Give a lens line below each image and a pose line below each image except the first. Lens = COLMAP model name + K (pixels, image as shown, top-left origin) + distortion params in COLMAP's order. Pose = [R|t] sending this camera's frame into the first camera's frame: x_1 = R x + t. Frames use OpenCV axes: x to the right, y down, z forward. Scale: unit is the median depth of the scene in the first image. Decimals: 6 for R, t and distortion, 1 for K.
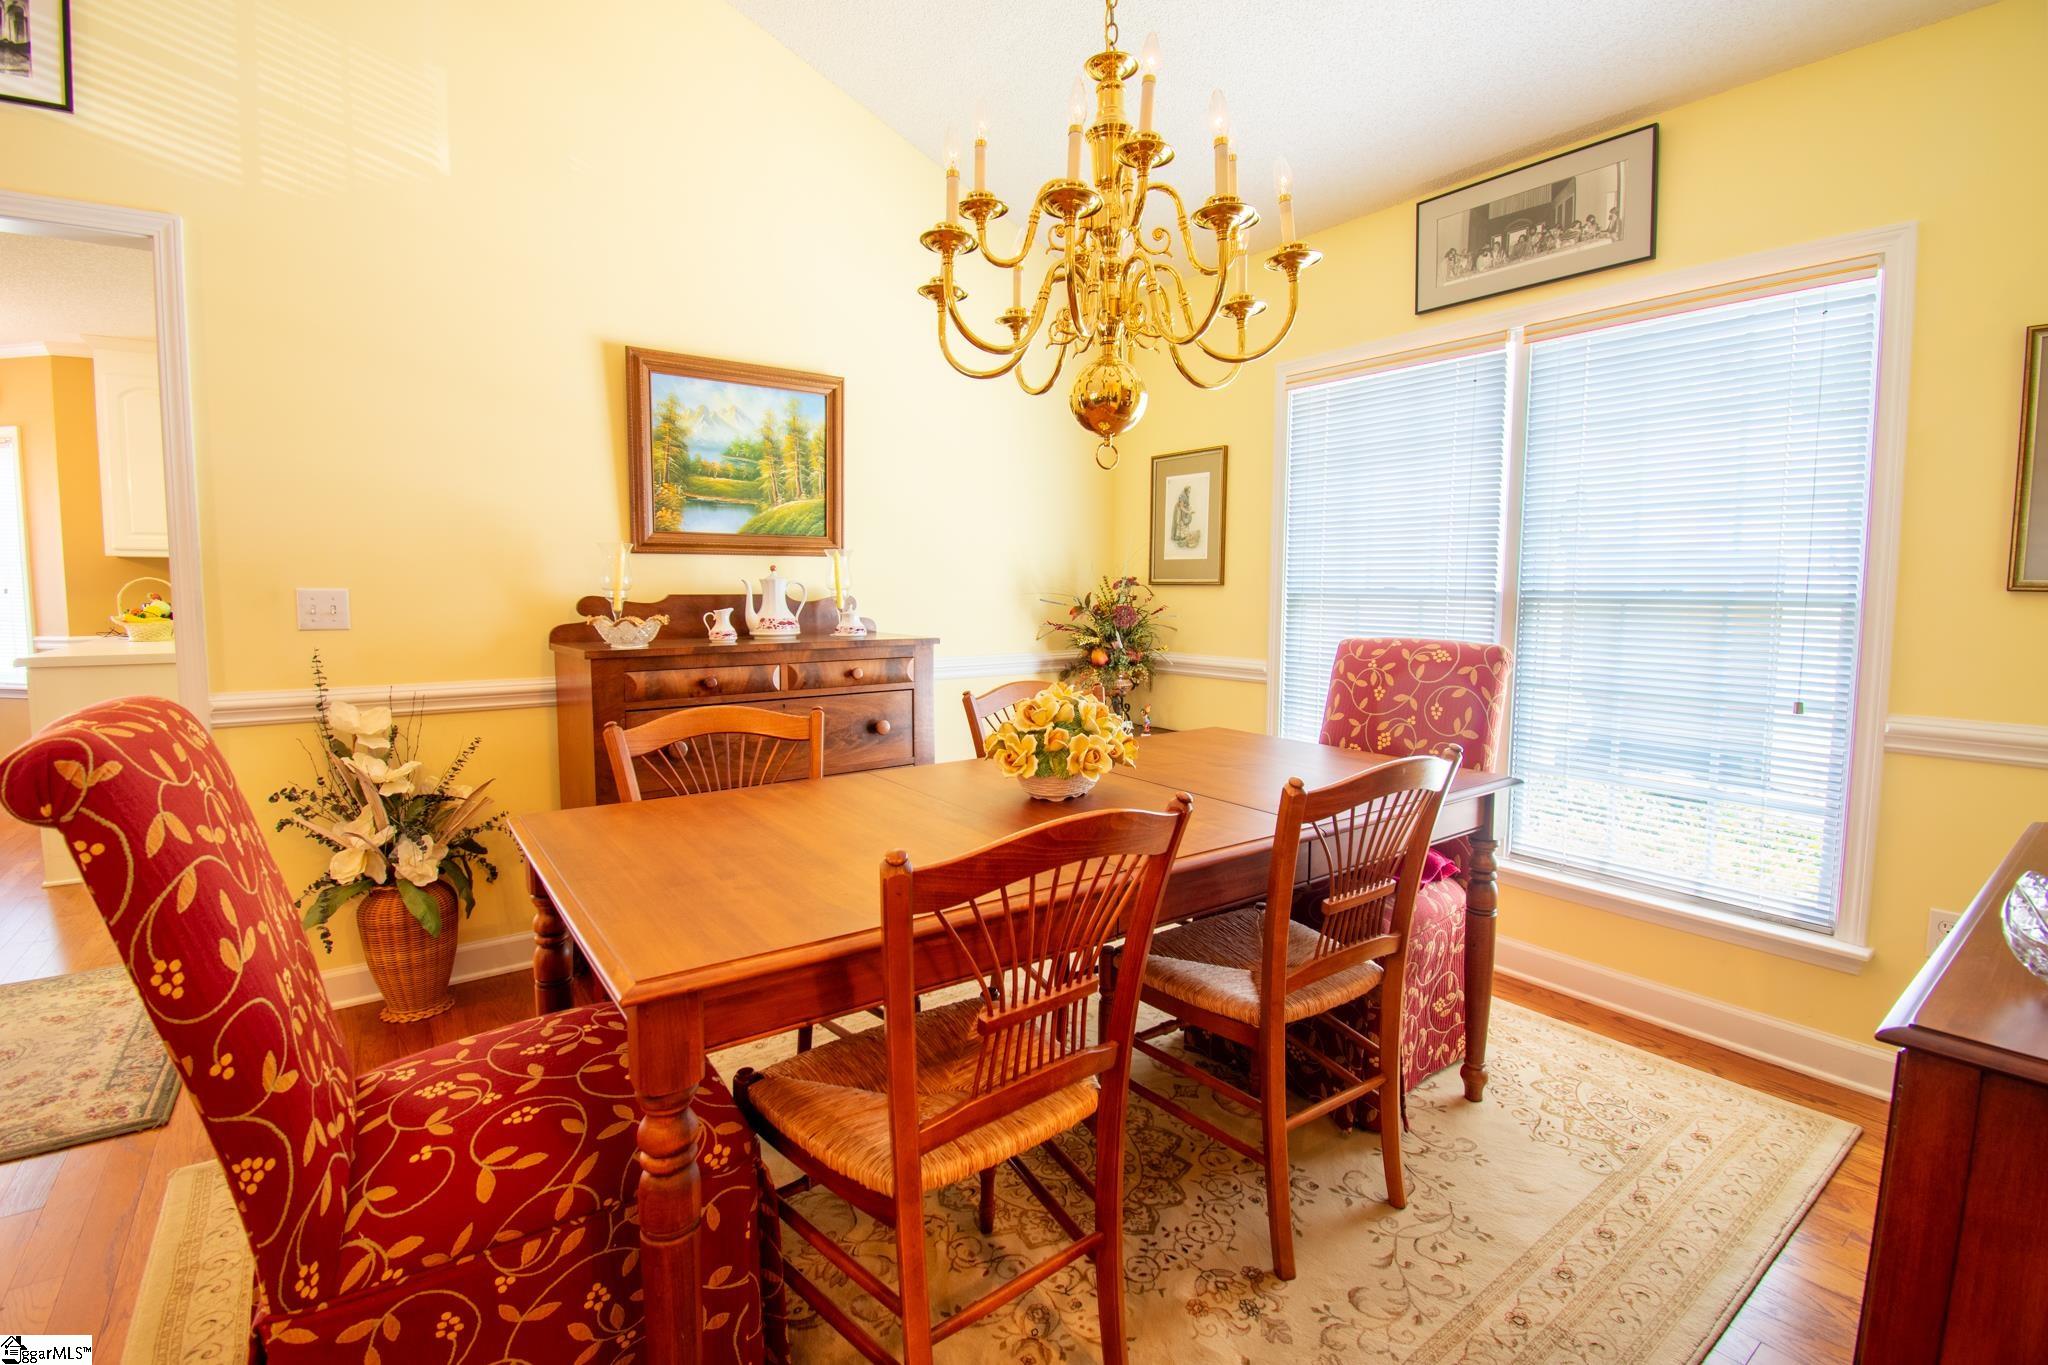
lens RADIAL K [[953.9, 0, 1013.7], [0, 953.9, 672.9], [0, 0, 1]] dist [0.043919, -0.040529]
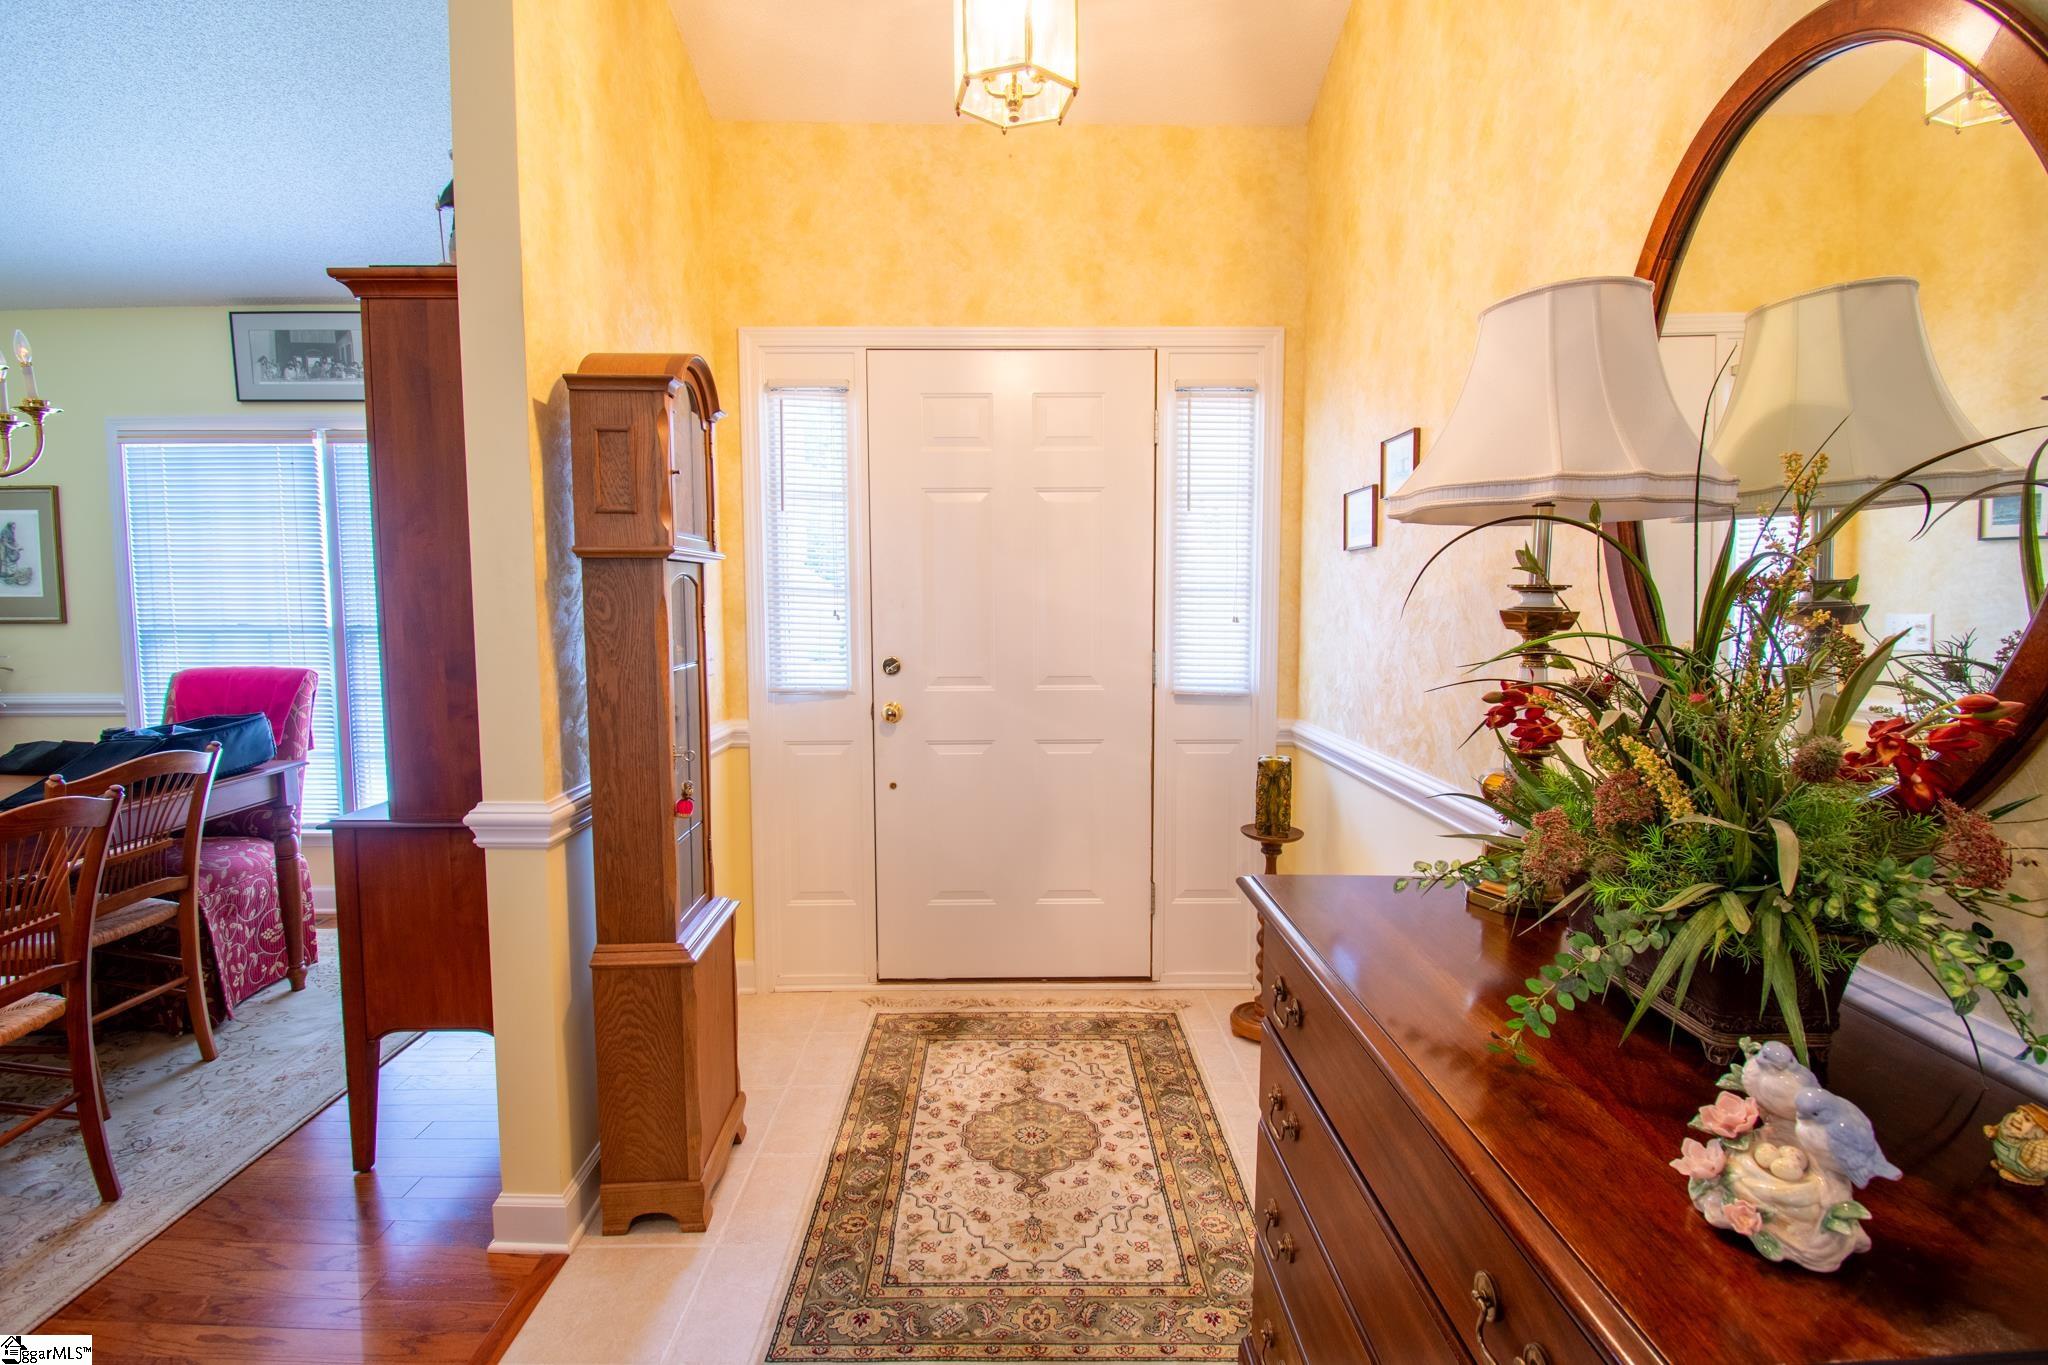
lens RADIAL K [[953.9, 0, 1013.7], [0, 953.9, 672.9], [0, 0, 1]] dist [0.043919, -0.040529]
pose [[0.596840, -0.069926, 0.799308, 0.002035], [0.073382, 0.996777, 0.032406, 0.005432], [-0.798998, 0.039313, 0.600048, -0.529702]]
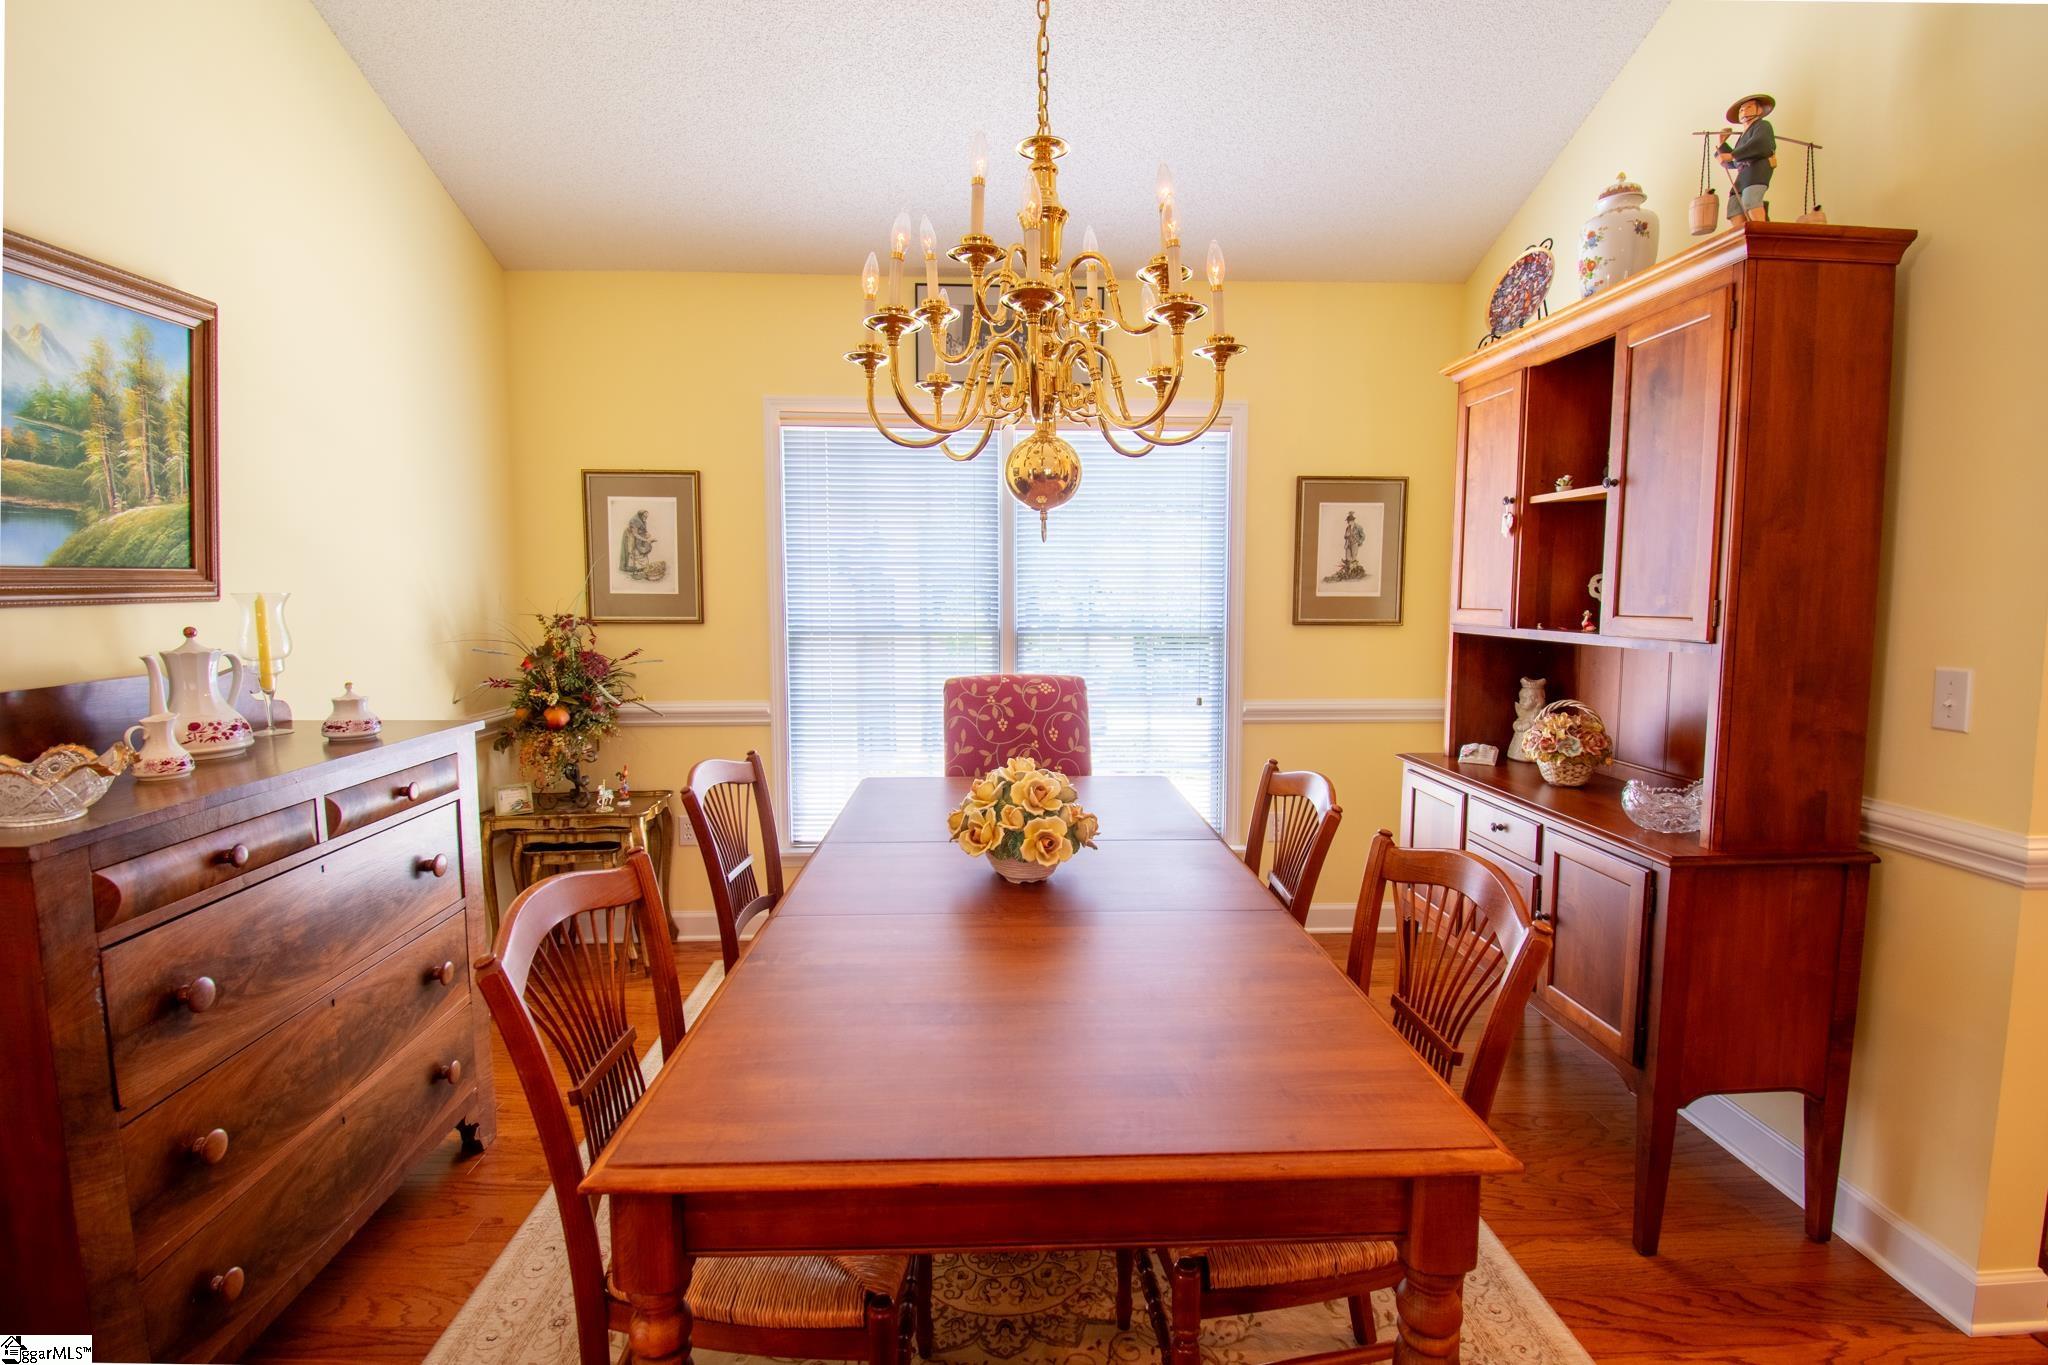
lens RADIAL K [[953.9, 0, 1013.7], [0, 953.9, 672.9], [0, 0, 1]] dist [0.043919, -0.040529]
pose [[0.546220, -0.080513, 0.833764, -0.470574], [0.075542, 0.996049, 0.046694, -0.078028], [-0.834229, 0.037479, 0.550144, 0.298829]]
